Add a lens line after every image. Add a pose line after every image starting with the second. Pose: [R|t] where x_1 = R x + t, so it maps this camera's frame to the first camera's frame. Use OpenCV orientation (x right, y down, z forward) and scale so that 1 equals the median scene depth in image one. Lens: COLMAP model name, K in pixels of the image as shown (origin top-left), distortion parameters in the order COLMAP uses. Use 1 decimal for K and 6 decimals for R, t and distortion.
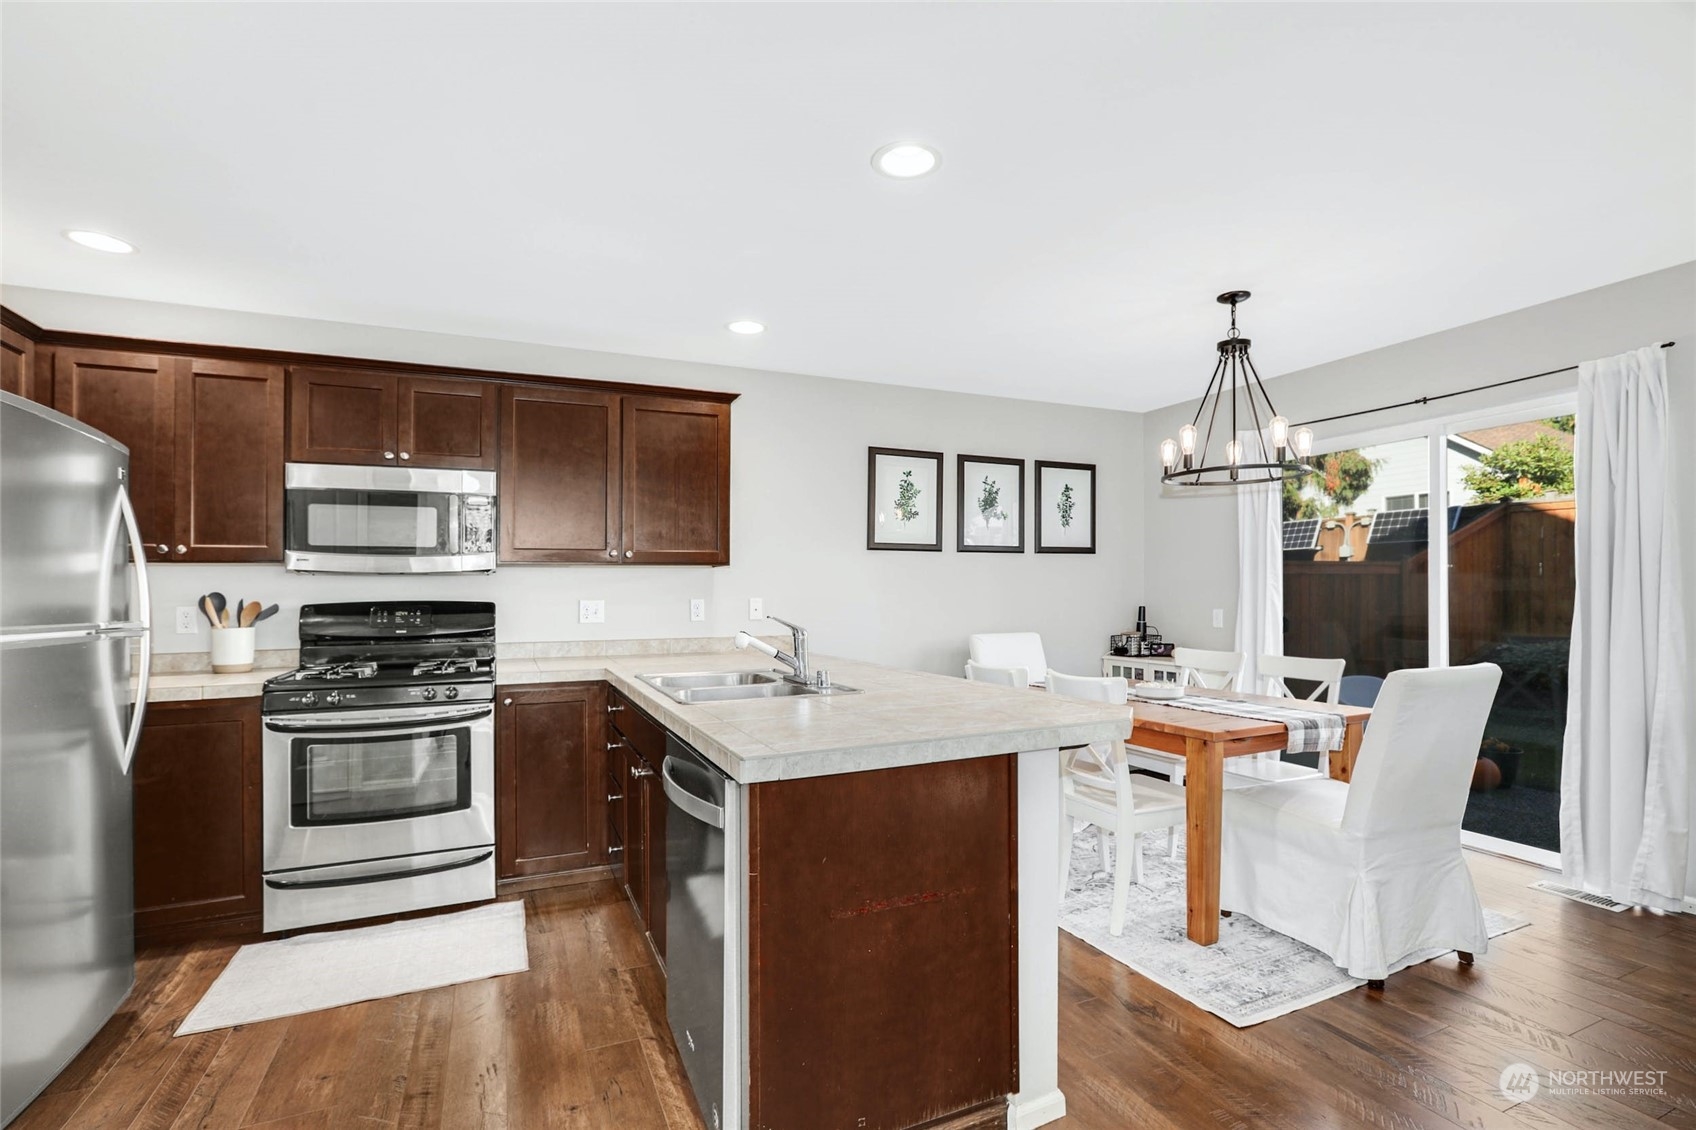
lens RADIAL K [[777.4, 0, 839.7], [0, 777.4, 593.6], [0, 0, 1]] dist [-0.036572, 0.011876]
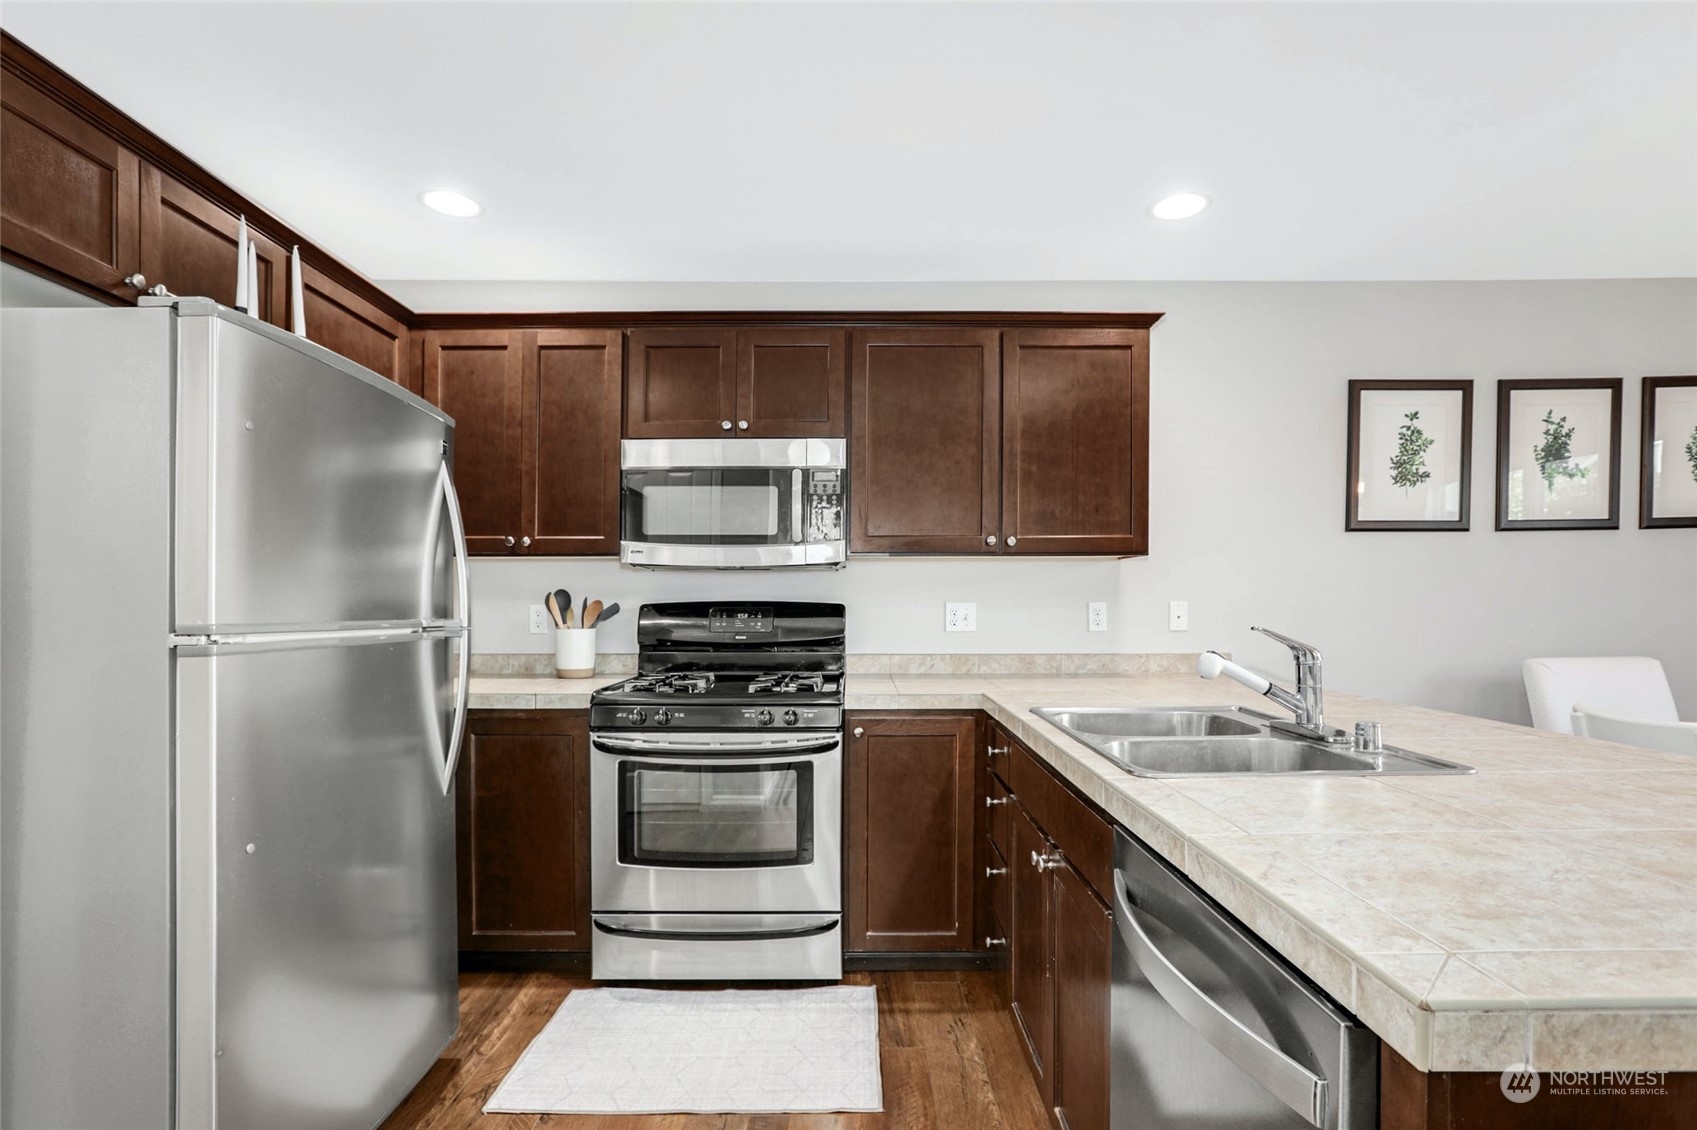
lens RADIAL K [[777.8, 0, 842.4], [0, 777.8, 612.2], [0, 0, 1]] dist [-0.036572, 0.011876]
pose [[0.907678, 0.011598, -0.419506, -0.113502], [-0.005416, 0.999859, 0.015924, 0.009238], [0.419632, -0.012181, 0.907613, 0.274229]]
